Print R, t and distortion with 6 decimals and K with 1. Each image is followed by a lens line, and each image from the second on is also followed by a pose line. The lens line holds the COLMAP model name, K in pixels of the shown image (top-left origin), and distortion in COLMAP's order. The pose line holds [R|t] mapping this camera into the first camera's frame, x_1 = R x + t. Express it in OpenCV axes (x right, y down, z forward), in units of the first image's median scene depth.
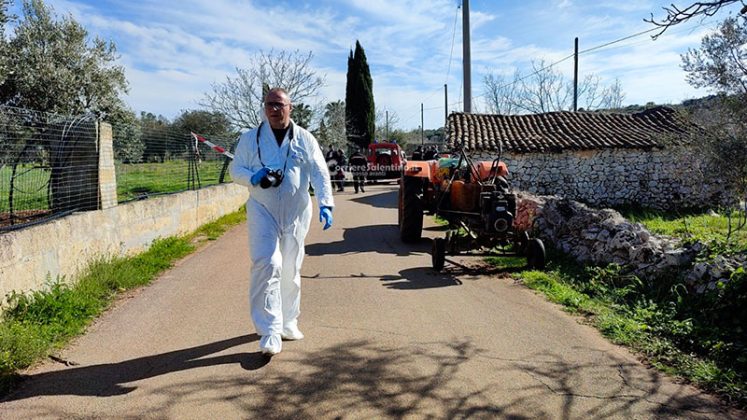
lens RADIAL K [[543.8, 0, 374.1], [0, 543.8, 210.0], [0, 0, 1]] dist [0.016771, 0.008159]
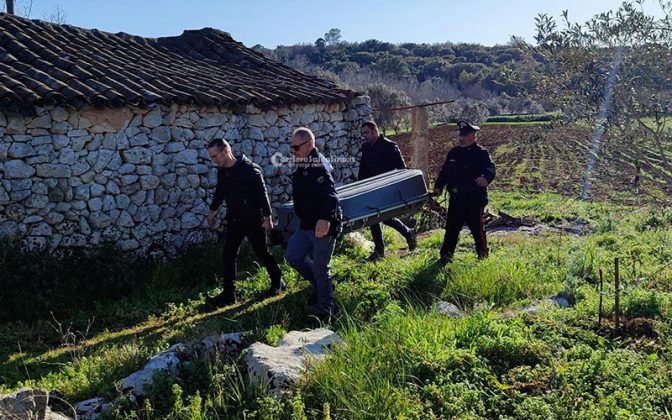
lens RADIAL K [[653.6, 0, 337.0], [0, 653.6, 206.8], [0, 0, 1]] dist [0.018223, 0.000000]
pose [[0.716078, -0.088488, 0.692388, 0.198917], [0.067330, 0.996063, 0.057665, -0.061213], [-0.694765, 0.005326, 0.719217, 0.597670]]
